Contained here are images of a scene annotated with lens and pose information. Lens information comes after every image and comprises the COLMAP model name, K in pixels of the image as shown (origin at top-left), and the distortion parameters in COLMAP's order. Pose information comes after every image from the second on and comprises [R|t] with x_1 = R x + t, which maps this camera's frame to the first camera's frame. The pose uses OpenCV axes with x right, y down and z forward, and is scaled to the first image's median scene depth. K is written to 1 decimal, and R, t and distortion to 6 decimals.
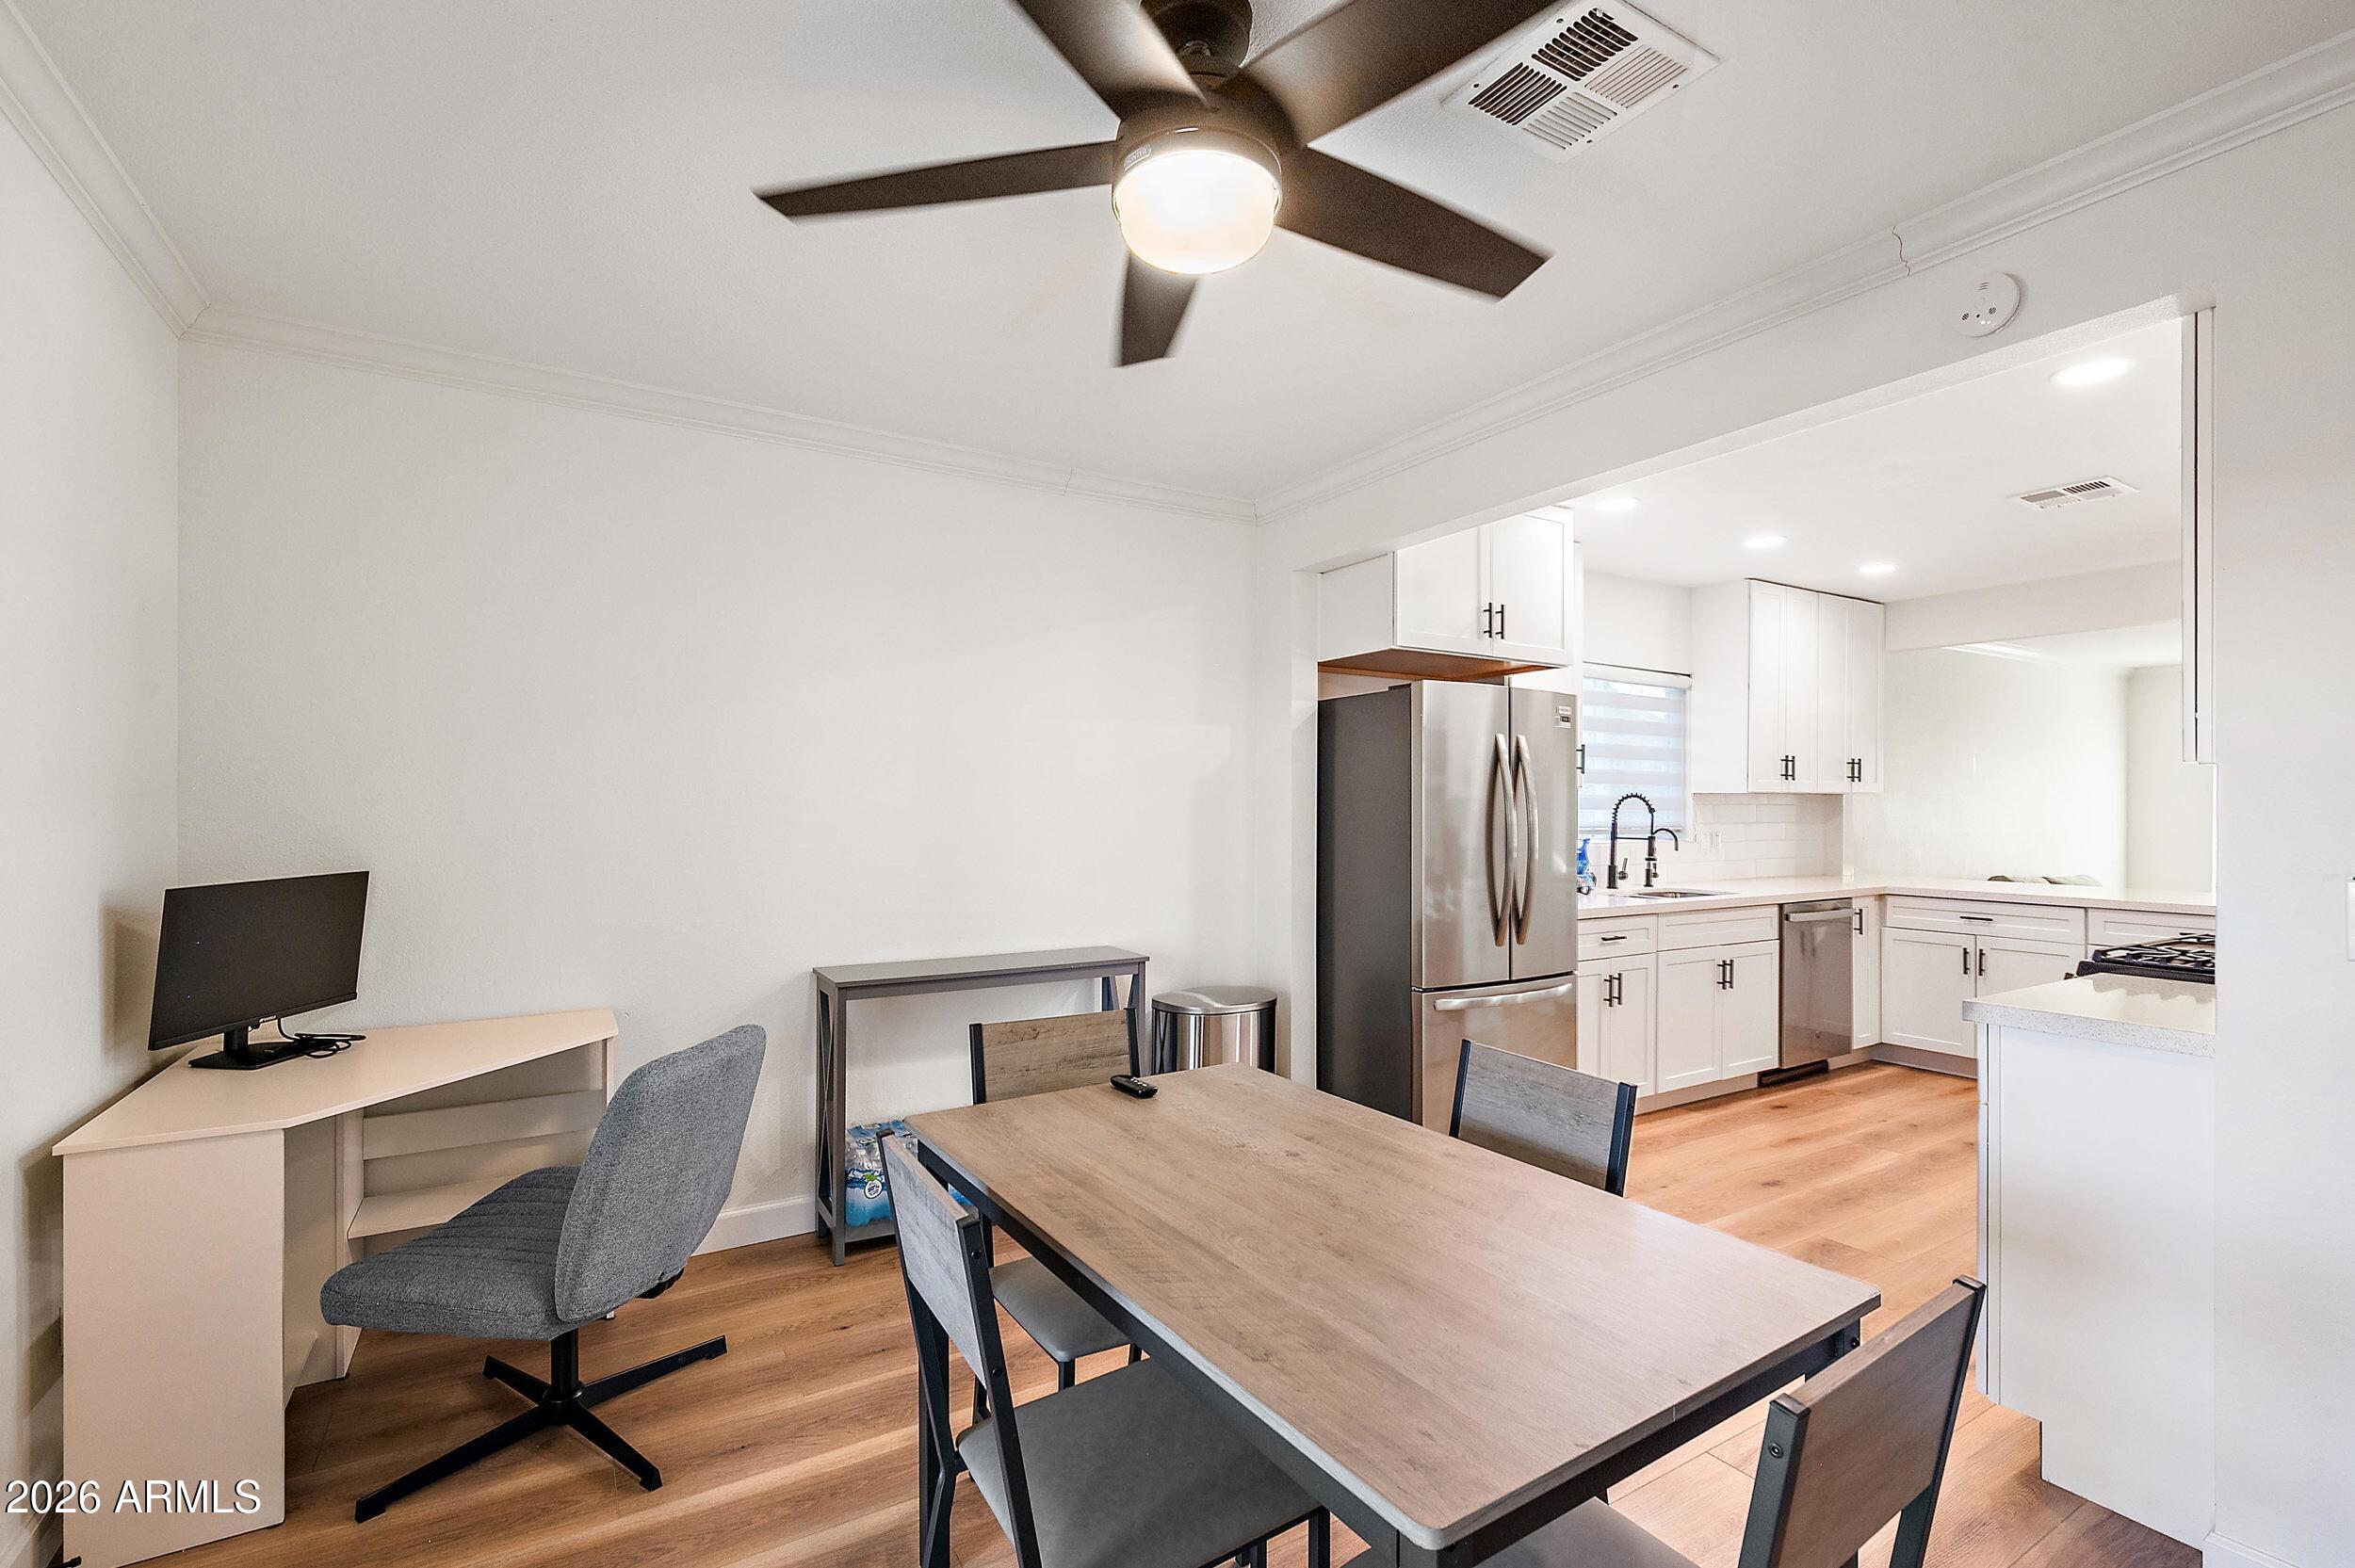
lens RADIAL K [[1048.7, 0, 1186.0], [0, 1048.7, 799.0], [0, 0, 1]] dist [0.001725, 0.000215]
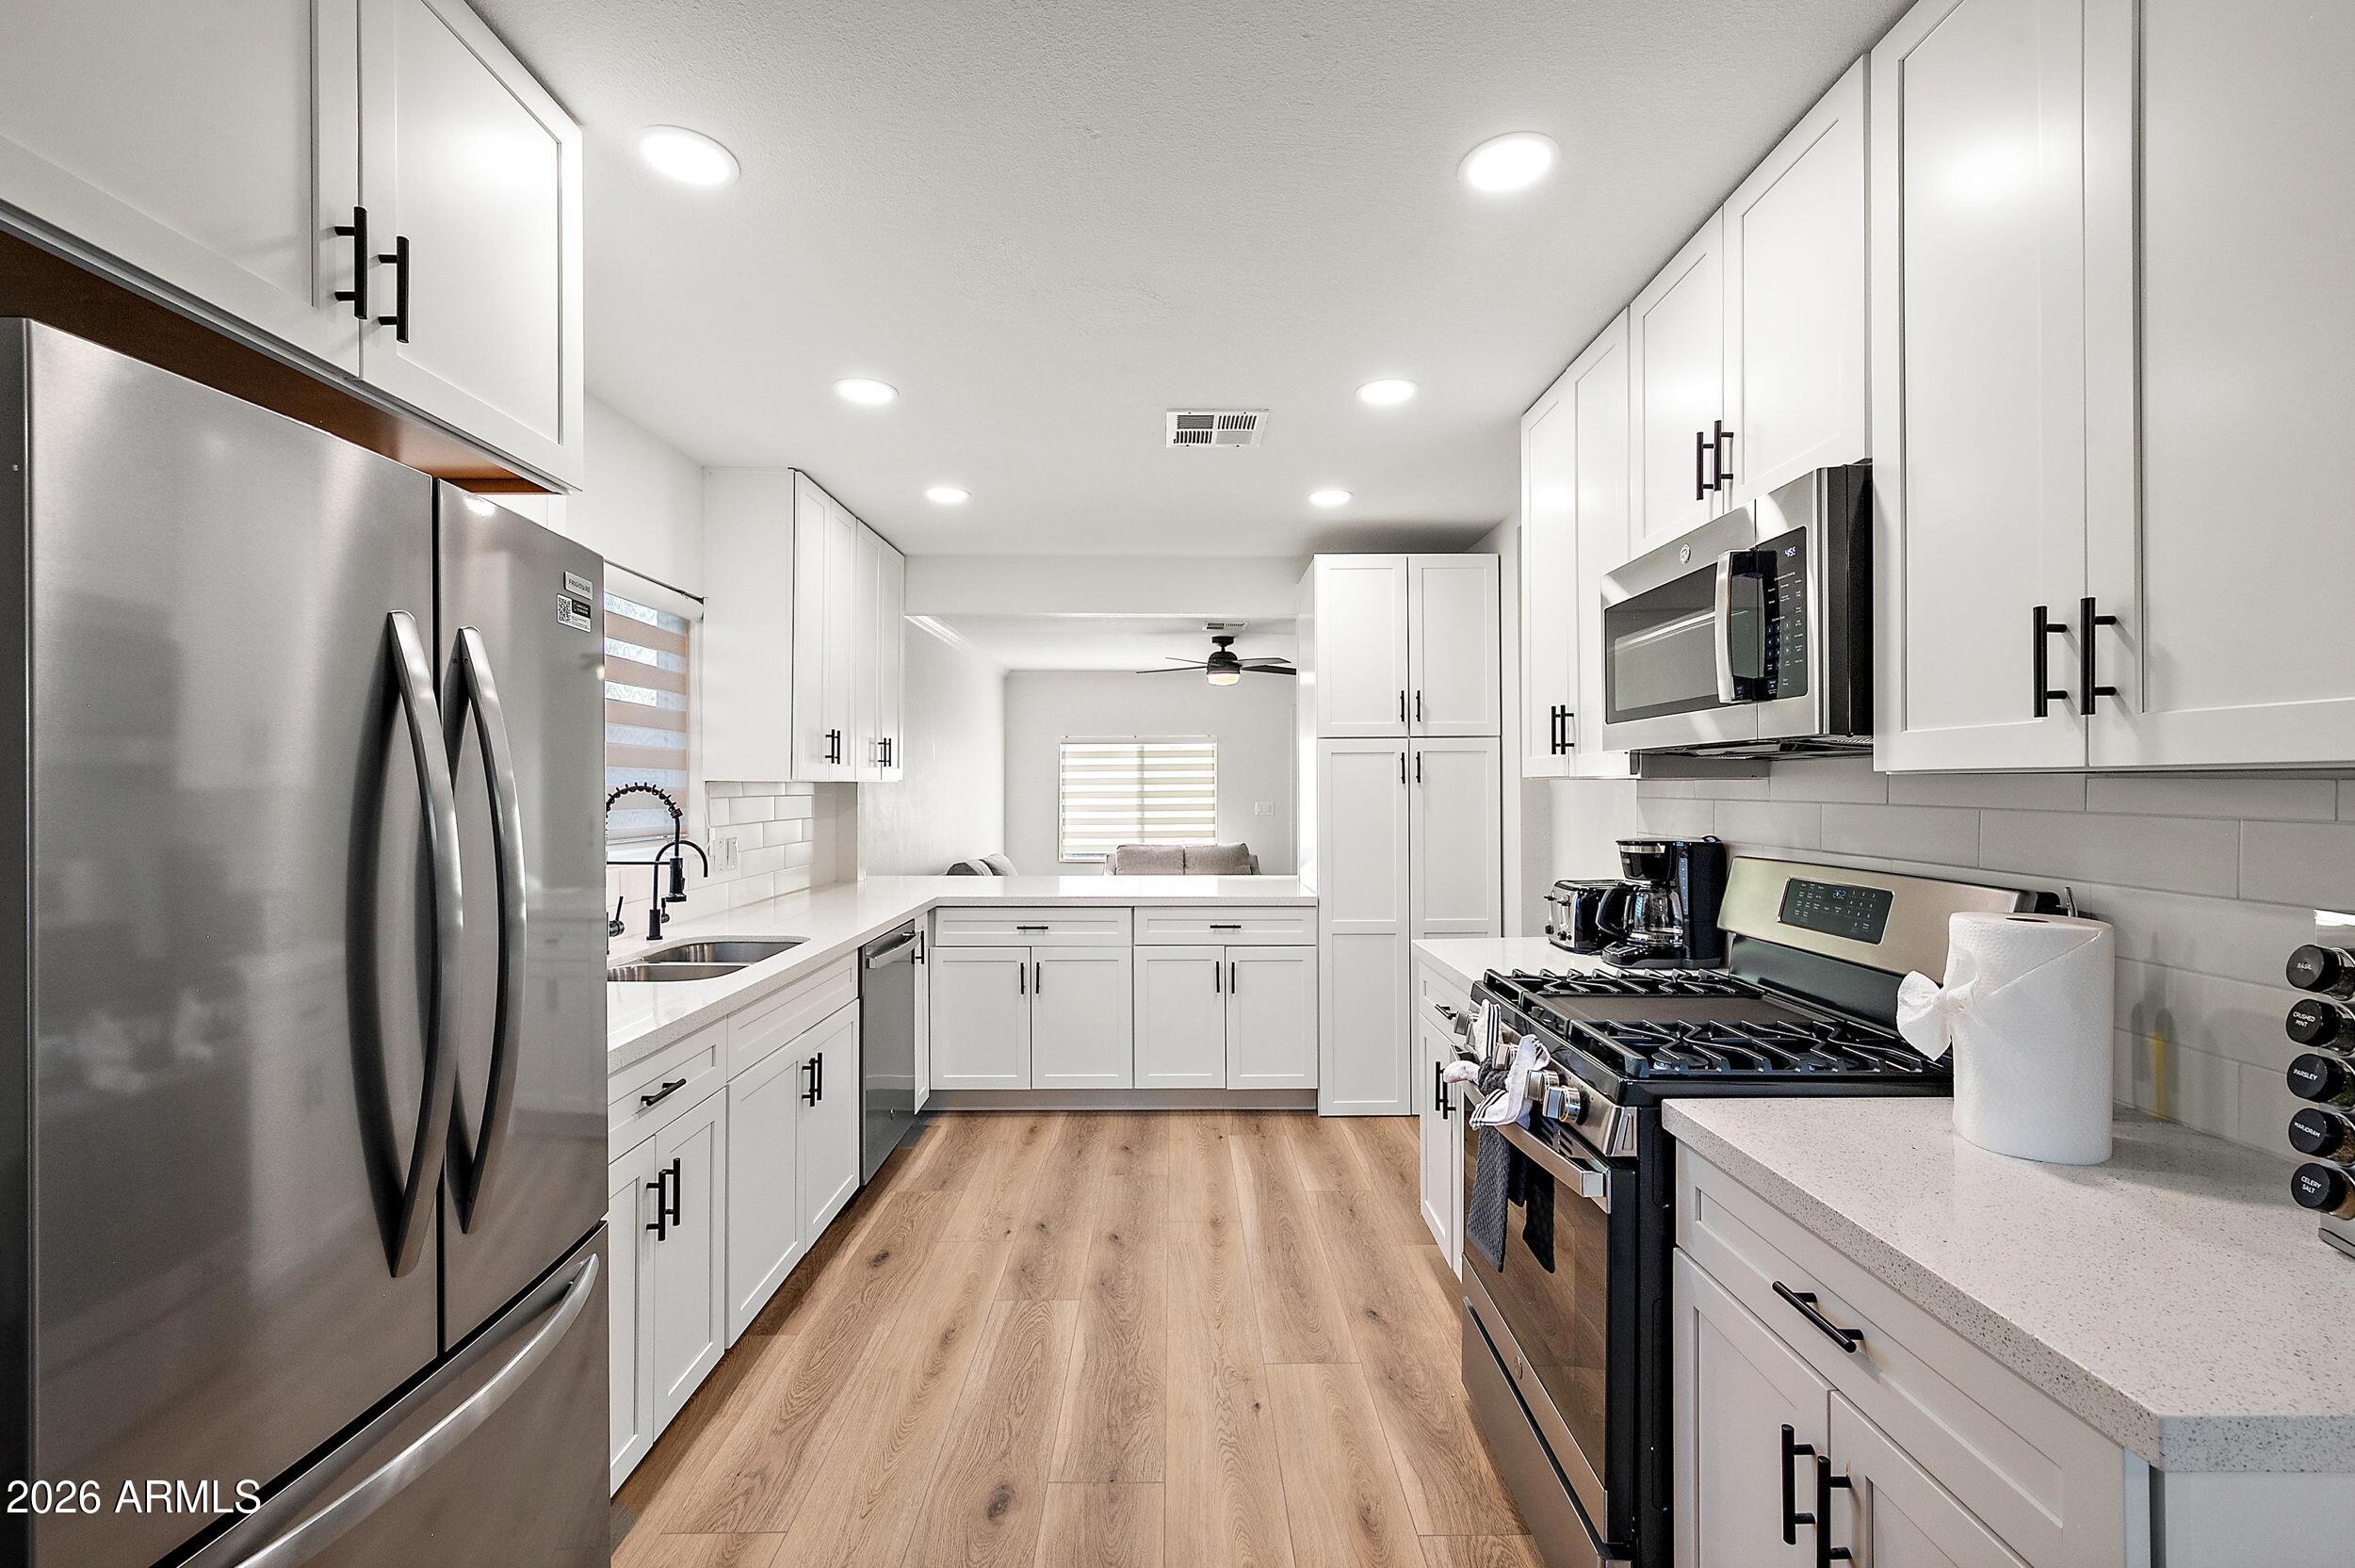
lens RADIAL K [[987.3, 0, 1201.6], [0, 987.3, 789.4], [0, 0, 1]] dist [-0.001665, 0.000412]
pose [[0.502407, -0.002693, 0.864627, 0.130405], [-0.010347, 0.999905, 0.009127, -0.010206], [-0.864569, -0.013532, 0.502331, 0.516233]]
